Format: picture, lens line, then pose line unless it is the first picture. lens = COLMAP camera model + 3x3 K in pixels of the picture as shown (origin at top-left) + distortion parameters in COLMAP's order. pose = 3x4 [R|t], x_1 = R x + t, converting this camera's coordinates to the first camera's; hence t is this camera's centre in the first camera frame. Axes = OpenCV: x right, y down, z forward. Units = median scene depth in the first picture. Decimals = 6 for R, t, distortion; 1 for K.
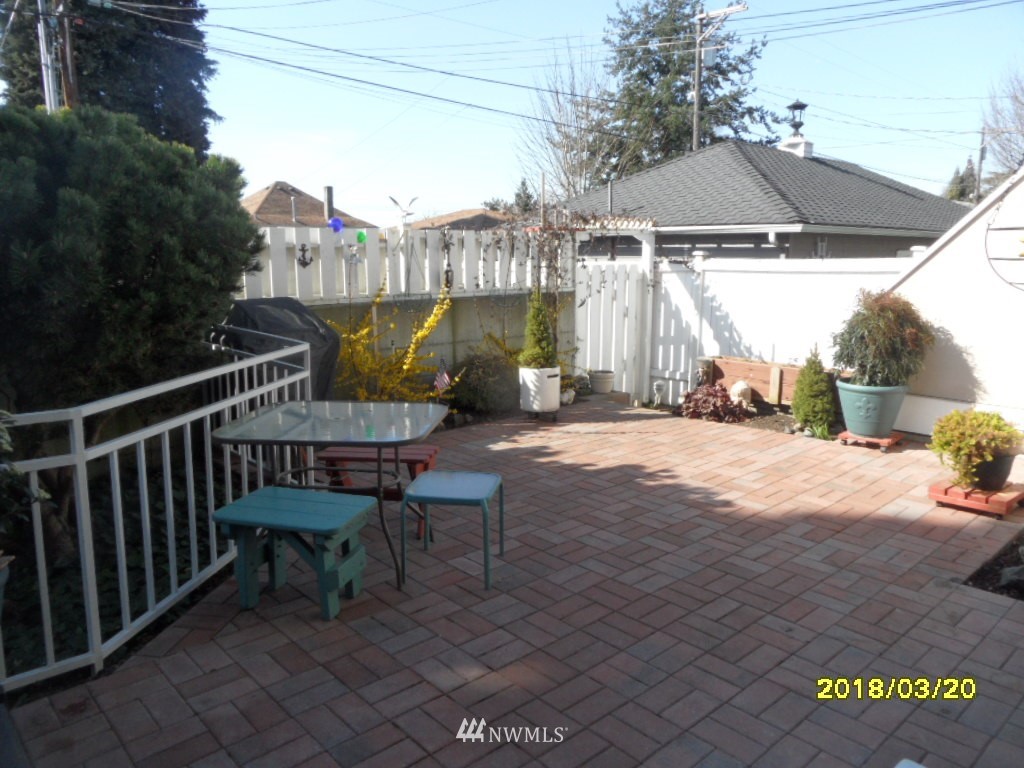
lens RADIAL K [[749.0, 0, 512.0], [0, 749.0, 384.0], [0, 0, 1]] dist [0.001451, 0.001304]
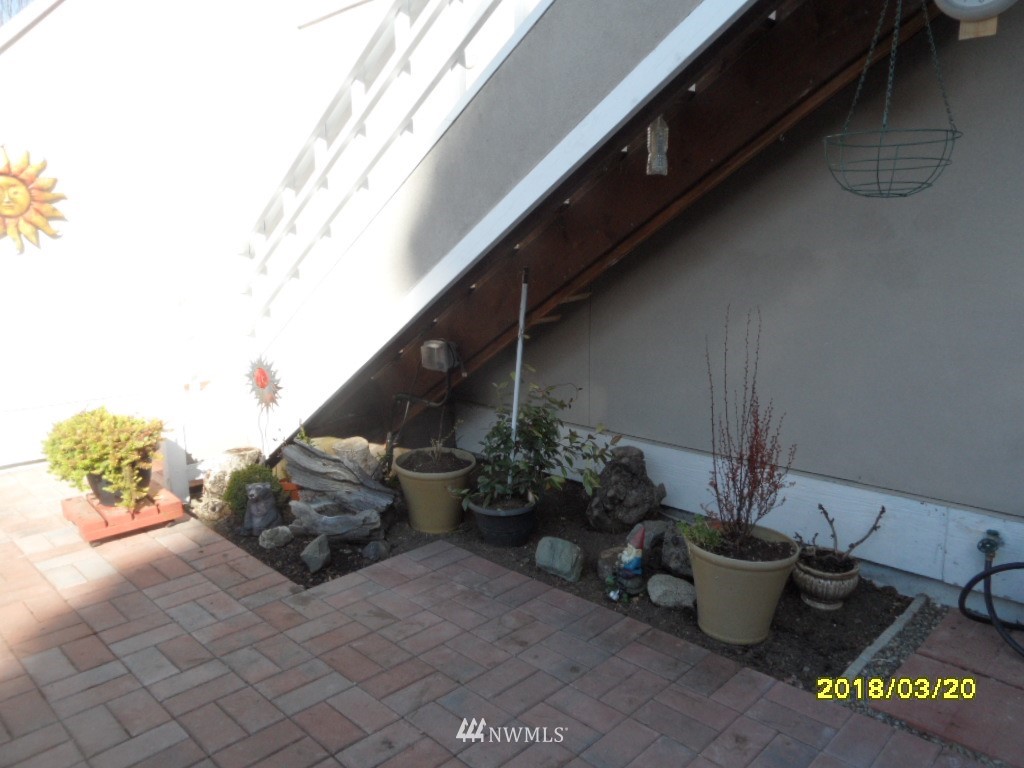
lens RADIAL K [[749.0, 0, 512.0], [0, 749.0, 384.0], [0, 0, 1]] dist [0.001451, 0.001304]
pose [[-0.050287, -0.183119, 0.981804, -0.200350], [0.181135, 0.965072, 0.189276, -0.075699], [-0.982172, 0.187357, -0.015361, 0.729417]]
